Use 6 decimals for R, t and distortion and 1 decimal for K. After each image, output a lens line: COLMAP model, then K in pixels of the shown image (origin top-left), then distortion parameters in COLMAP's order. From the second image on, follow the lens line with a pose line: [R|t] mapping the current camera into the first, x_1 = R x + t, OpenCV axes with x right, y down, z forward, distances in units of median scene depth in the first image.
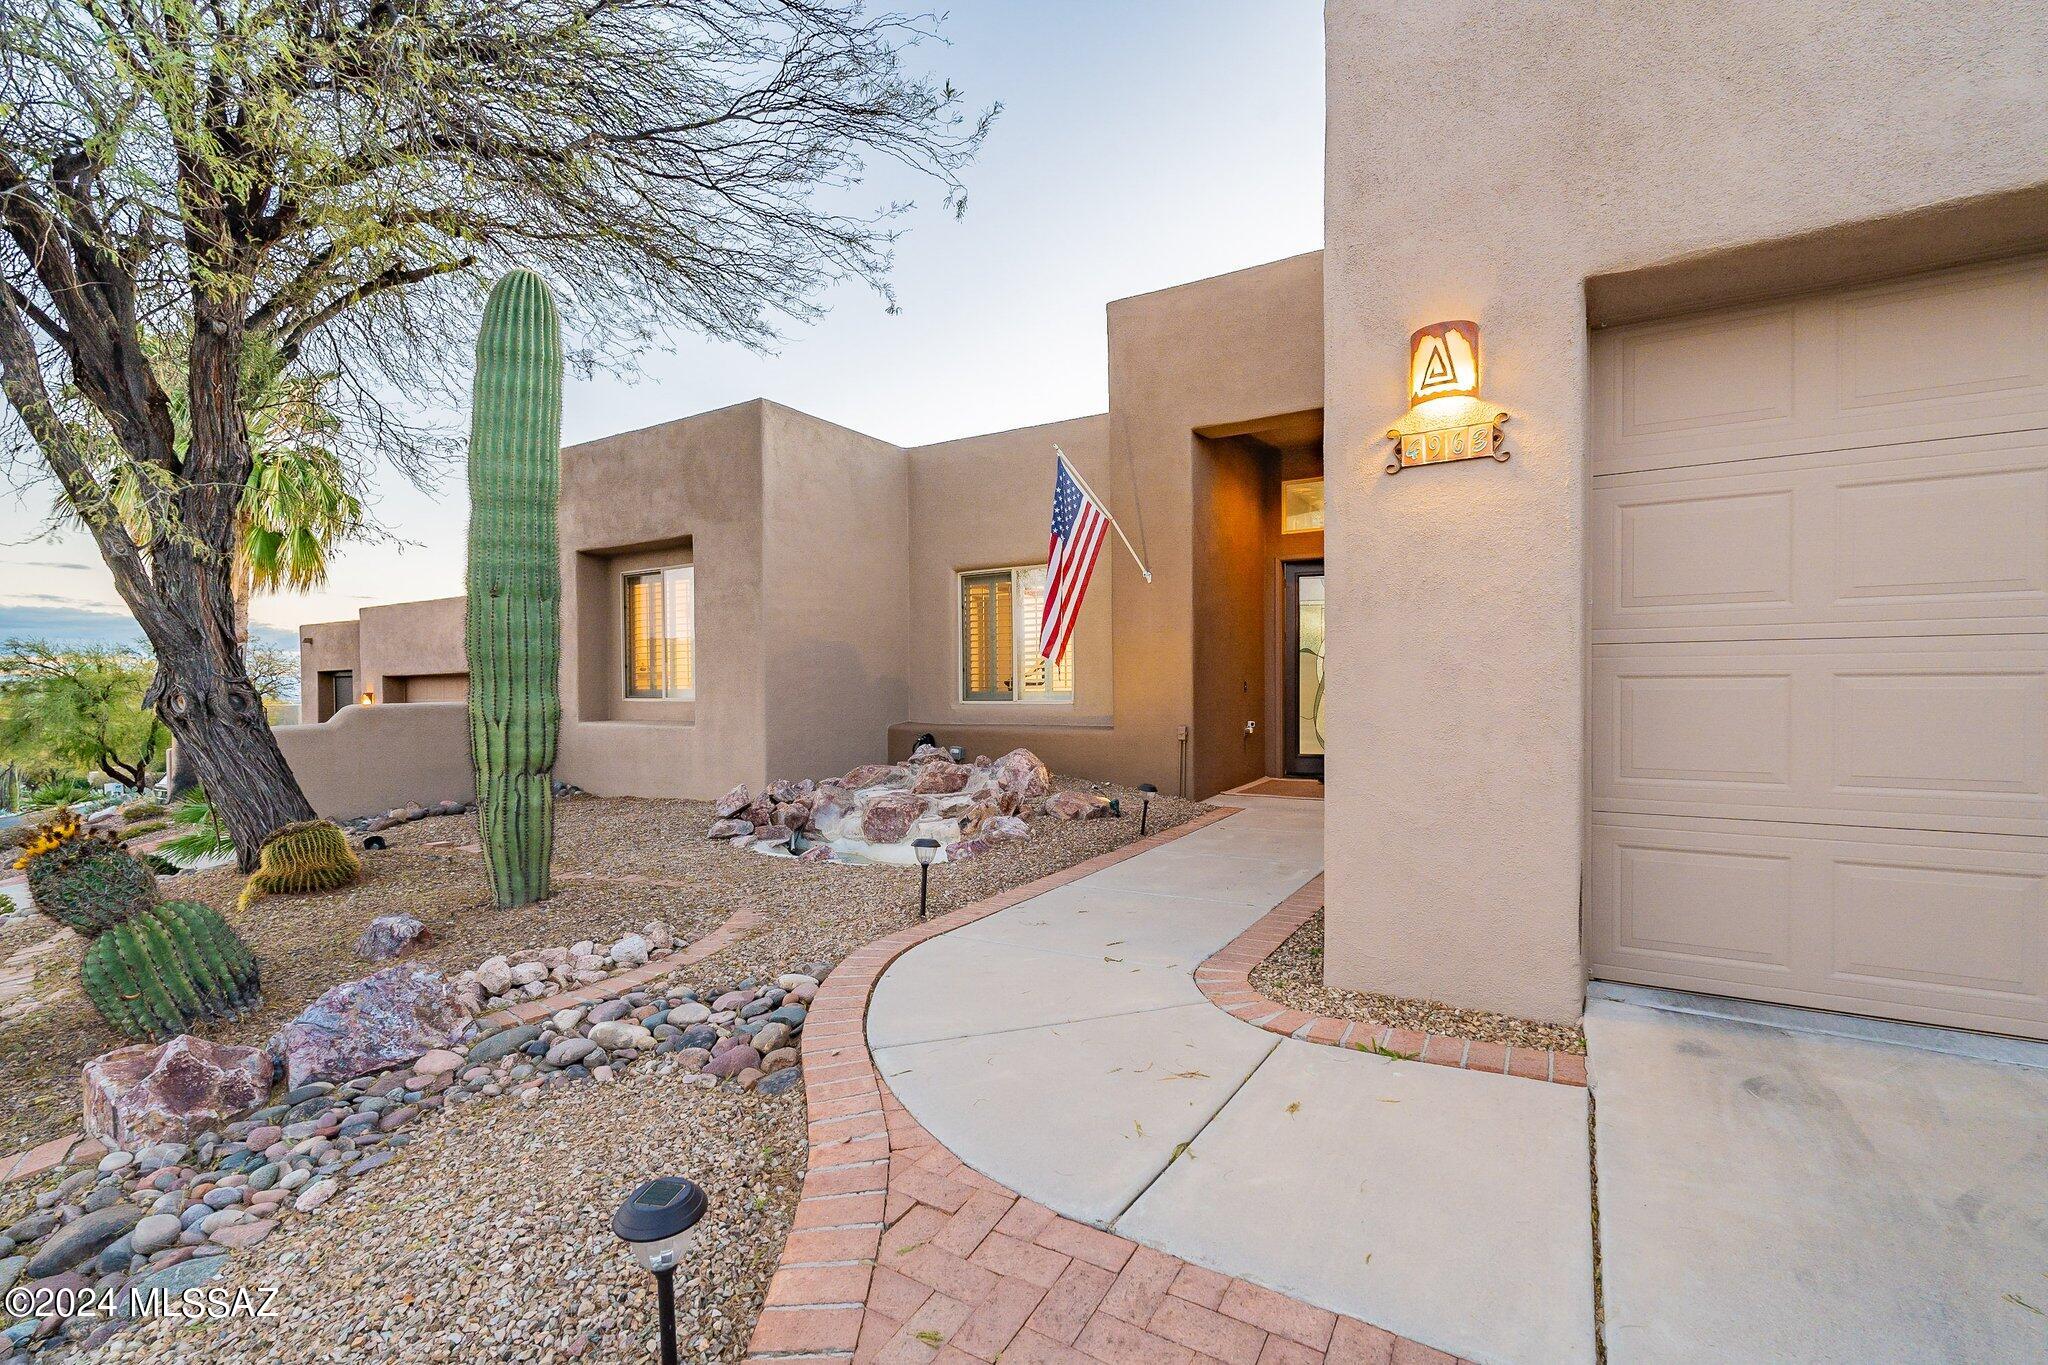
lens RADIAL K [[908.6, 0, 1017.4], [0, 908.6, 715.0], [0, 0, 1]] dist [-0.003674, -0.000234]
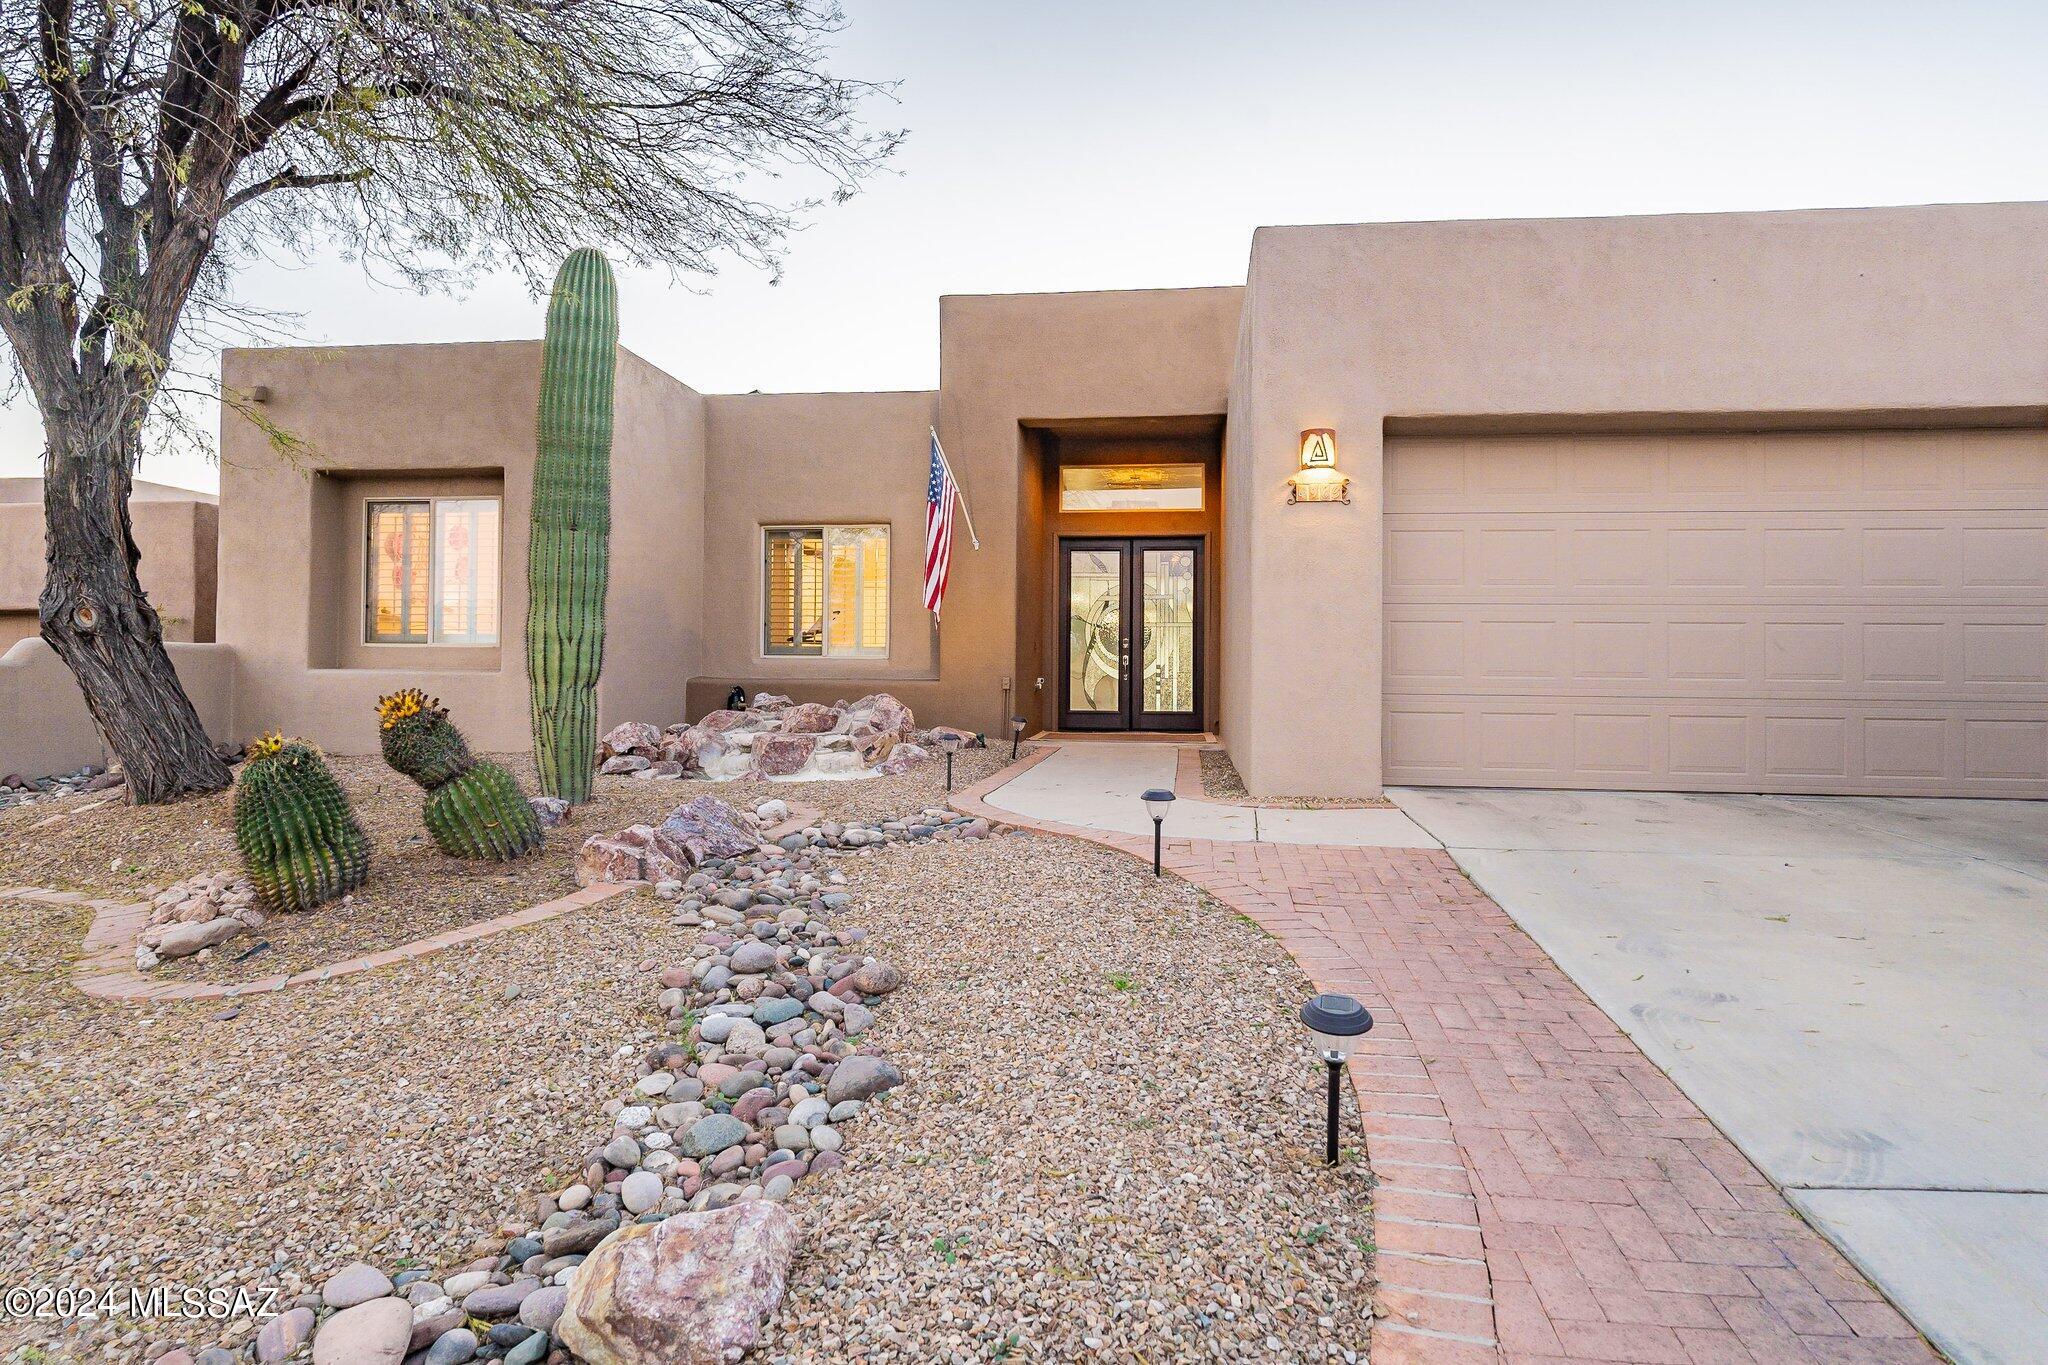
lens RADIAL K [[1197.5, 0, 1026.7], [0, 1197.5, 682.9], [0, 0, 1]] dist [-0.005680, -0.001068]
pose [[0.909308, 0.016357, 0.415801, -0.456507], [-0.003924, 0.999520, -0.030740, 0.071401], [-0.416104, 0.026320, 0.908936, -0.406455]]
